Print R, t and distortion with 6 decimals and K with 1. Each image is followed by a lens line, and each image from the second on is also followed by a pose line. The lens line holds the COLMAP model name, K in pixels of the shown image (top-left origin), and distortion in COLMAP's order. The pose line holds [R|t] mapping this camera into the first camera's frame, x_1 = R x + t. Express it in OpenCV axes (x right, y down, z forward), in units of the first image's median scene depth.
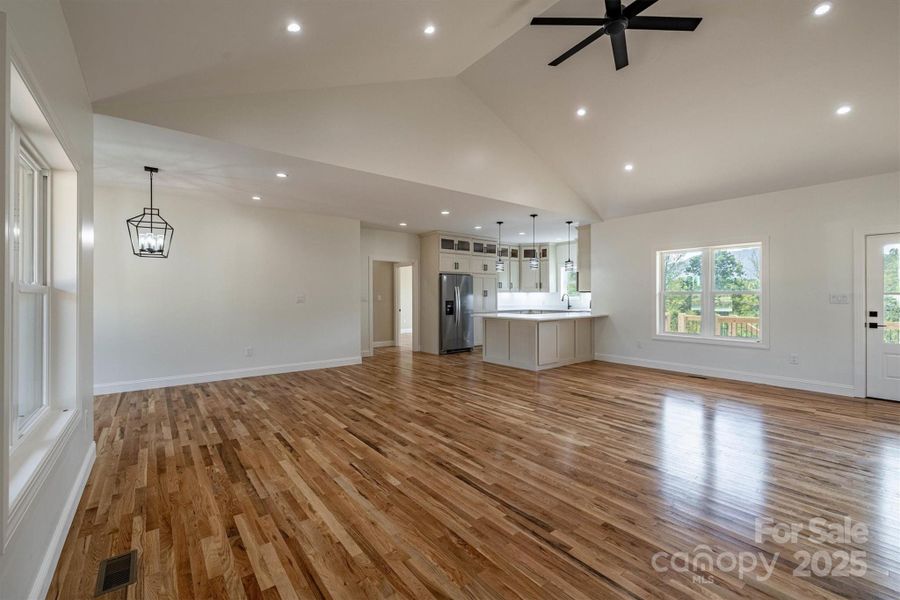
lens RADIAL K [[379.9, 0, 445.3], [0, 379.9, 302.8], [0, 0, 1]] dist [-0.004474, 0.000116]
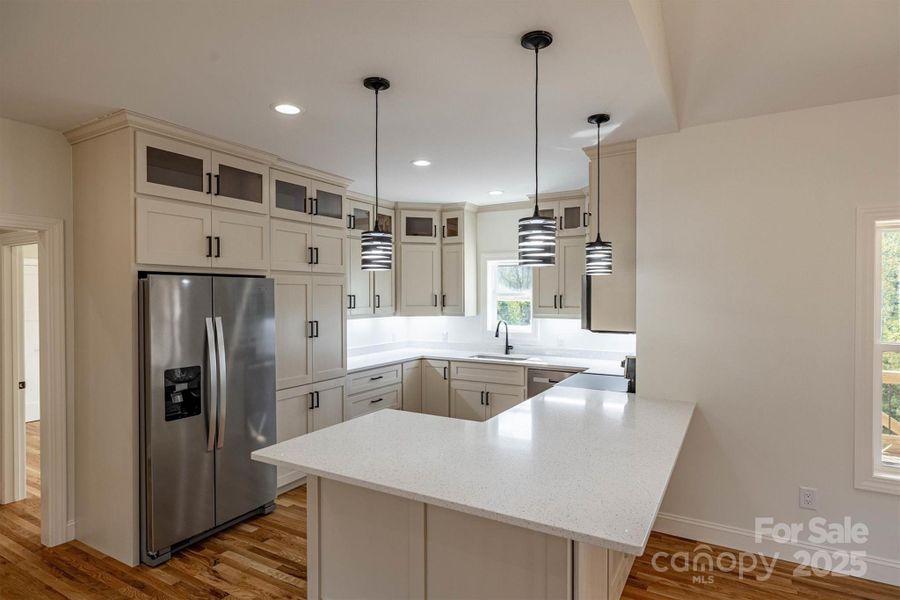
lens RADIAL K [[488.9, 0, 458.1], [0, 488.9, 299.2], [0, 0, 1]] dist [0.001578, 0.000346]
pose [[0.924354, -0.003317, 0.381521, 0.062906], [0.006982, 0.999942, -0.008223, -0.052725], [-0.381471, 0.010265, 0.924324, 0.587313]]
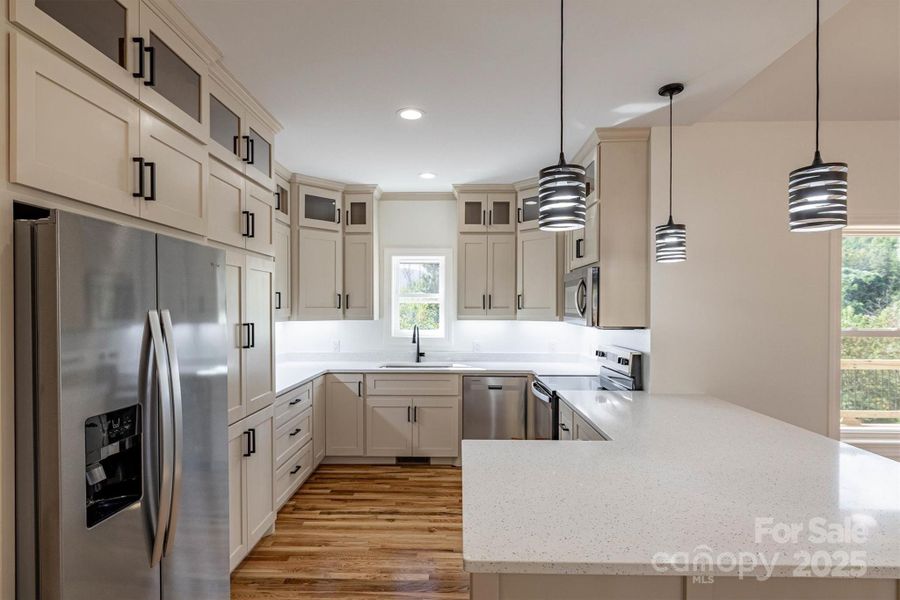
lens RADIAL K [[469.9, 0, 445.2], [0, 469.9, 311.2], [0, 0, 1]] dist [0.000573, 0.001691]
pose [[0.640960, -0.003937, 0.767564, -0.042727], [0.013505, 0.999890, -0.006150, -0.039839], [-0.767455, 0.014308, 0.640943, 0.800015]]
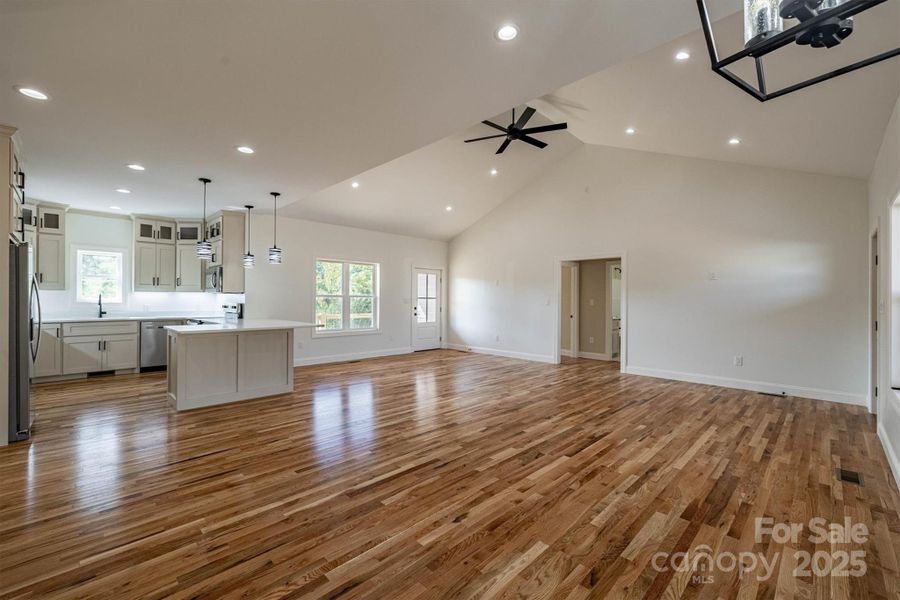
lens RADIAL K [[379.9, 0, 453.2], [0, 379.9, 299.8], [0, 0, 1]] dist [-0.004474, 0.000116]
pose [[-0.127828, -0.001361, 0.991795, -0.465345], [0.012113, 0.999922, 0.002933, -0.009197], [-0.991722, 0.012388, -0.127801, 0.594424]]
